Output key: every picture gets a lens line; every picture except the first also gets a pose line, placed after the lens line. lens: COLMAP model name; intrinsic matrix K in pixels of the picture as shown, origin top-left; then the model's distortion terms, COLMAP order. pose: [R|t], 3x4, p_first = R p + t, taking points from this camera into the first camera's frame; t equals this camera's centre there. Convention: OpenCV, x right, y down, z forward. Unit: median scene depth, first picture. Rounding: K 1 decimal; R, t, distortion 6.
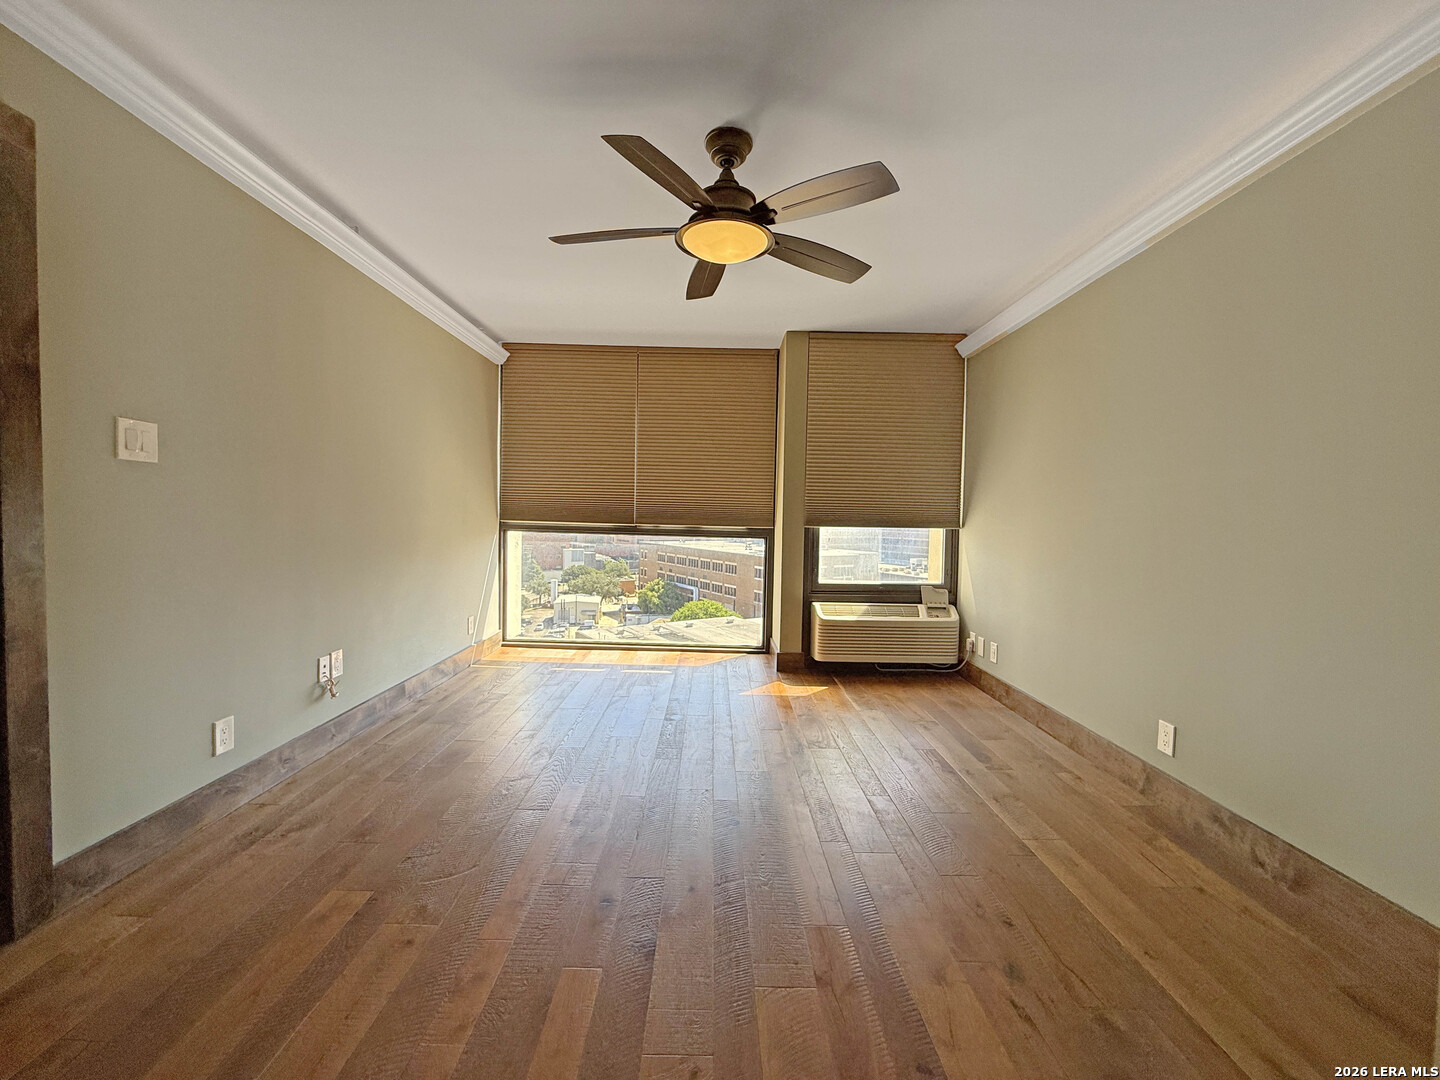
lens RADIAL K [[583.9, 0, 714.3], [0, 583.9, 538.6], [0, 0, 1]] dist [-0.000467, -0.000008]
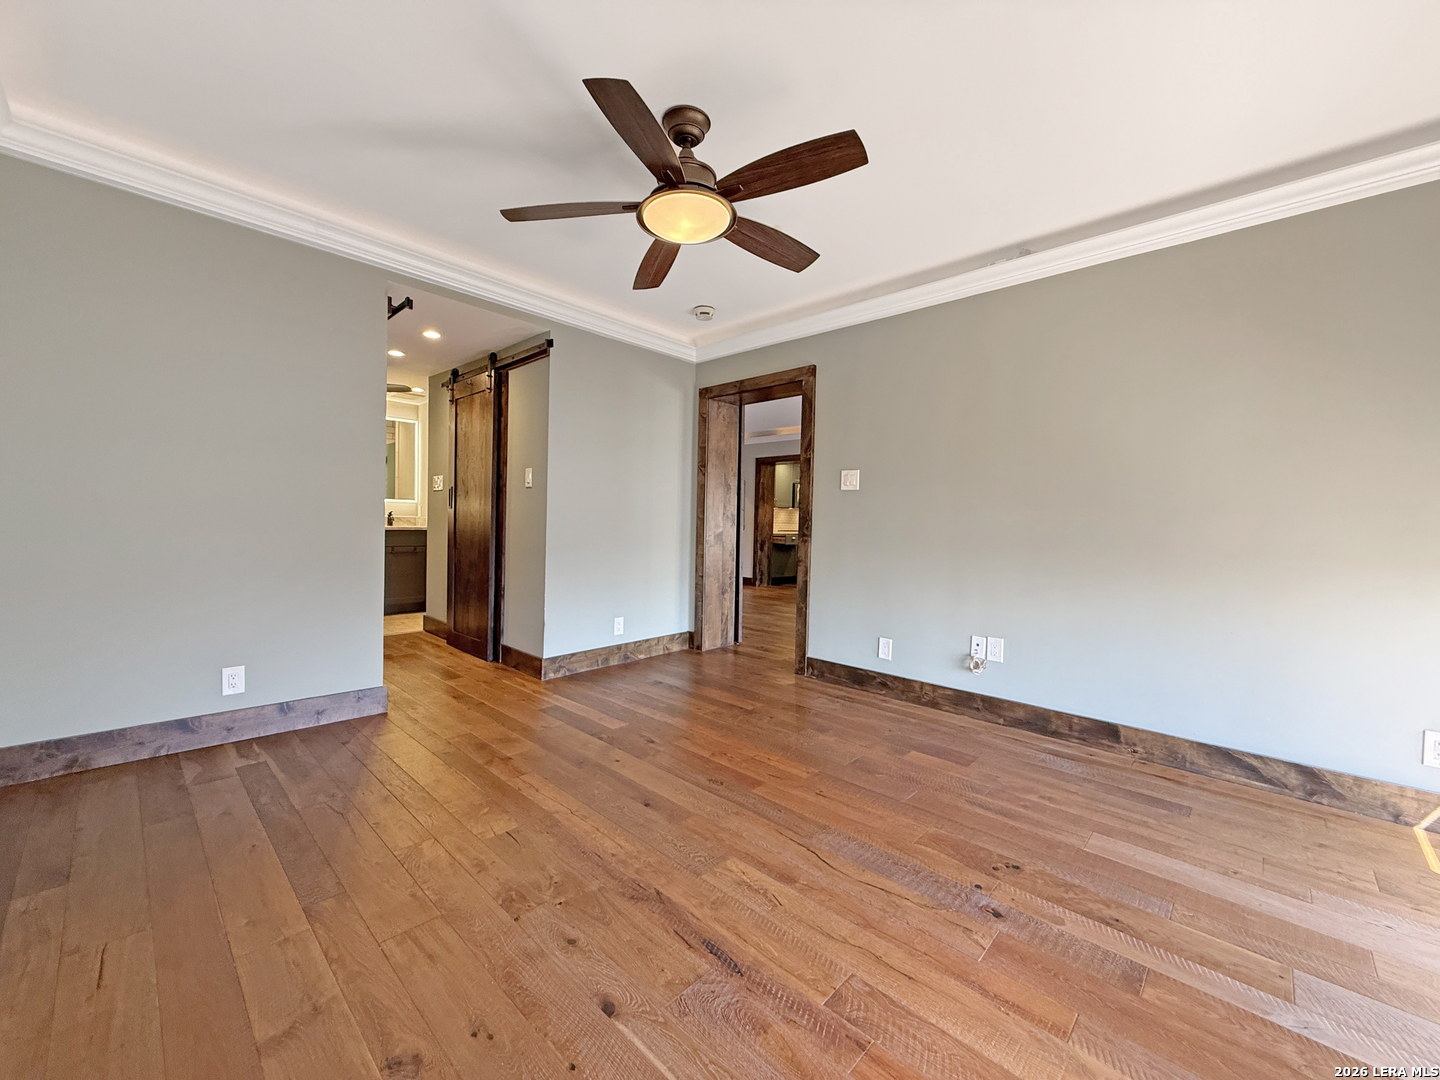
lens RADIAL K [[583.9, 0, 714.3], [0, 583.9, 538.6], [0, 0, 1]] dist [-0.000467, -0.000008]
pose [[-0.697015, -0.018488, -0.716818, 0.625581], [-0.068319, 0.996832, 0.040722, -0.008859], [0.713794, 0.077356, -0.696070, 1.601559]]
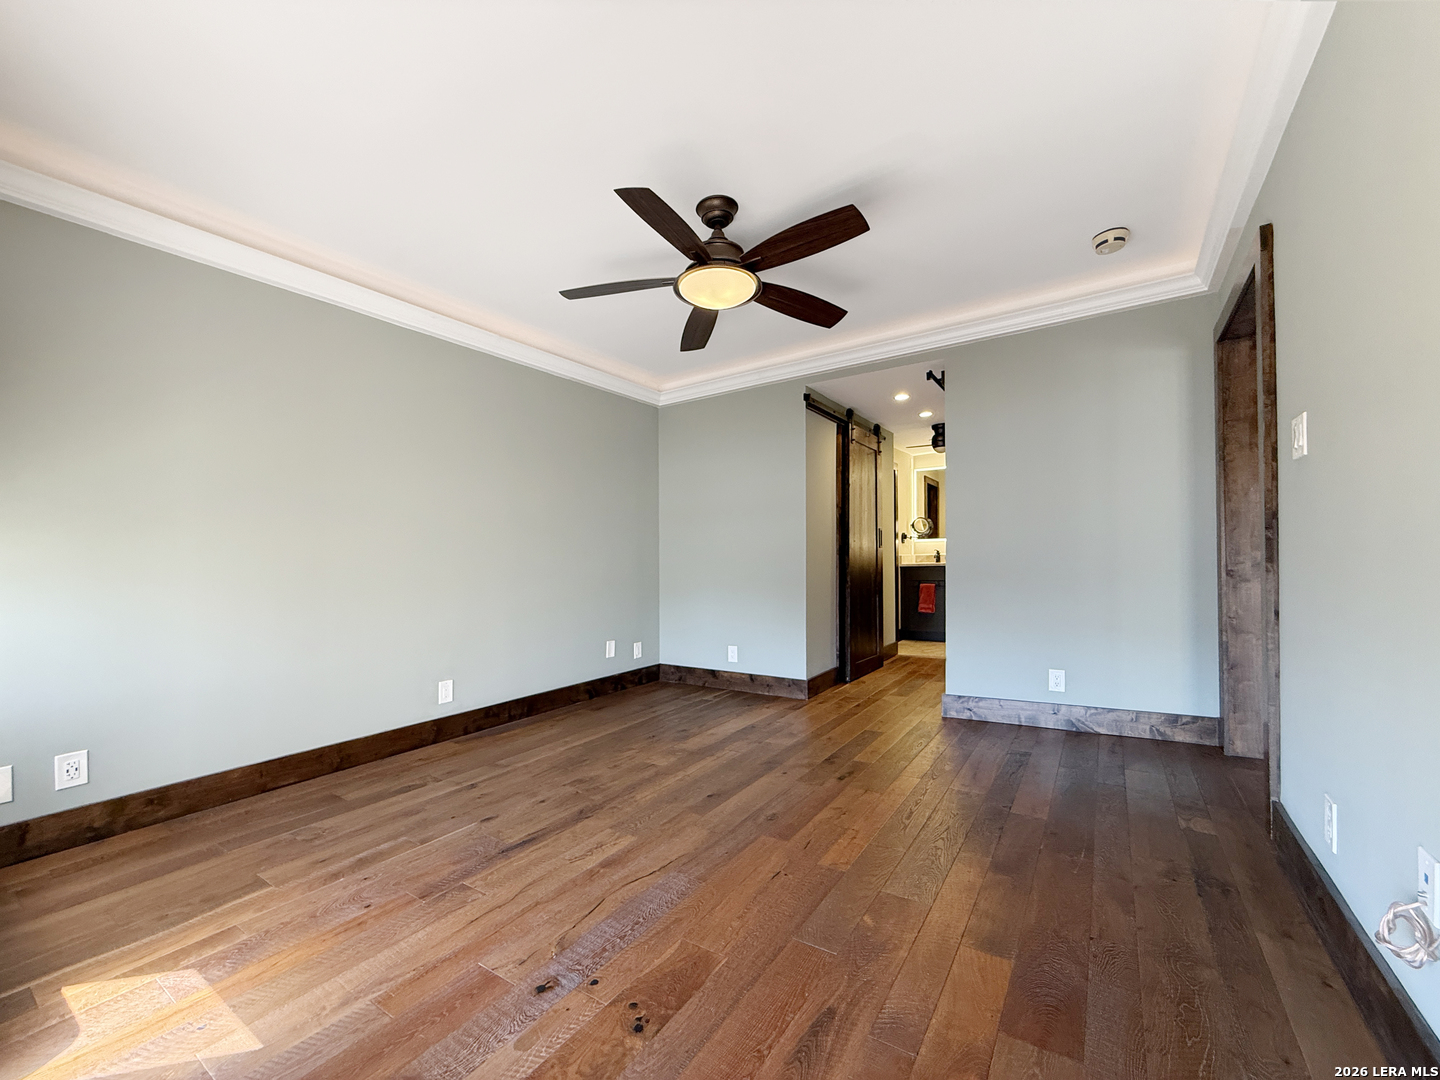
lens RADIAL K [[575.0, 0, 714.8], [0, 575.0, 539.1], [0, 0, 1]] dist [0.000045, 0.000204]
pose [[-0.823741, 0.019542, 0.566630, -0.567382], [0.028034, 0.999587, 0.006280, -0.019728], [-0.566273, 0.021058, -0.823949, 1.765471]]
